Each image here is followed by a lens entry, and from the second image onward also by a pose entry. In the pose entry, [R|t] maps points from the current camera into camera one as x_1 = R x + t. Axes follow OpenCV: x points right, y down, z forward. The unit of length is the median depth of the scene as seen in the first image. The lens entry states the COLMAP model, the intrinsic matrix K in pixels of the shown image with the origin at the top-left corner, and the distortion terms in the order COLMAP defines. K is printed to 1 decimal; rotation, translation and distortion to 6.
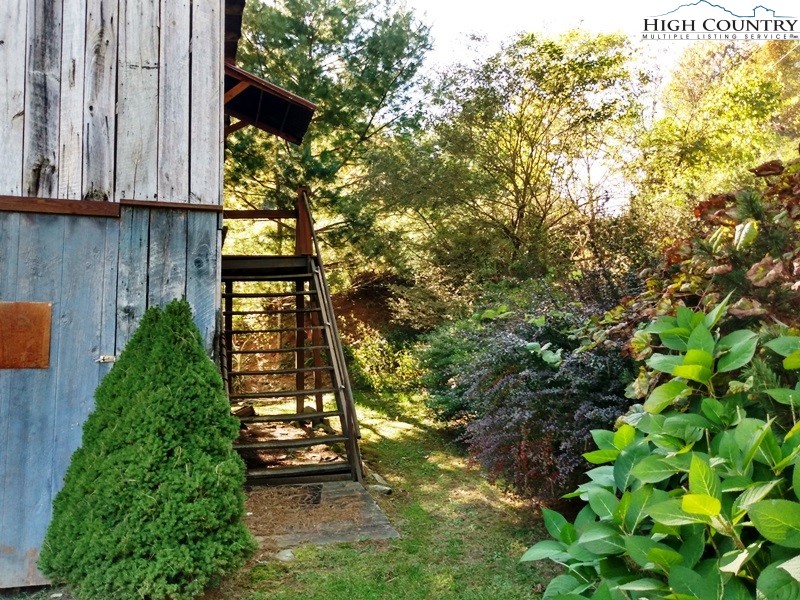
lens RADIAL K [[682.7, 0, 382.7], [0, 682.7, 301.5], [0, 0, 1]] dist [0.058770, -0.119932]
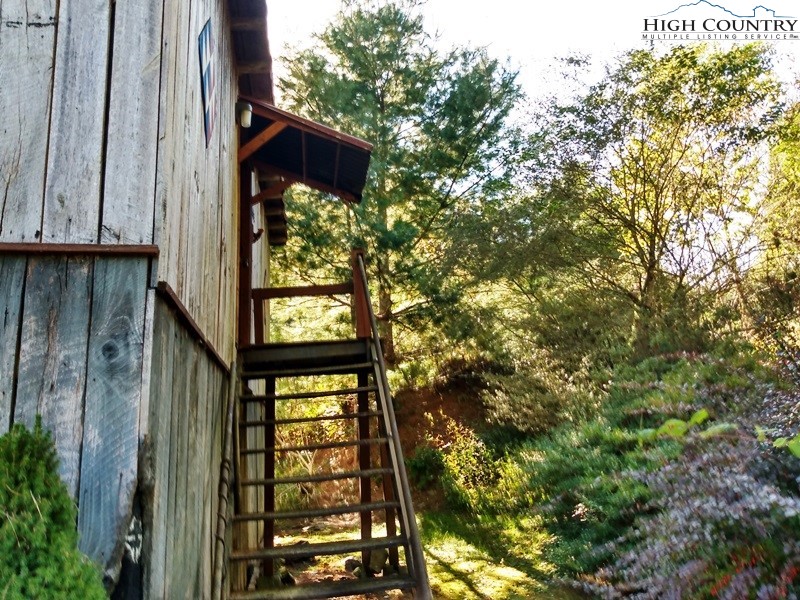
lens RADIAL K [[682.7, 0, 382.7], [0, 682.7, 301.5], [0, 0, 1]] dist [0.058770, -0.119932]
pose [[0.989209, -0.053448, -0.136418, 0.019710], [0.035201, 0.990514, -0.132824, -0.015018], [0.142223, 0.126588, 0.981707, 0.487749]]
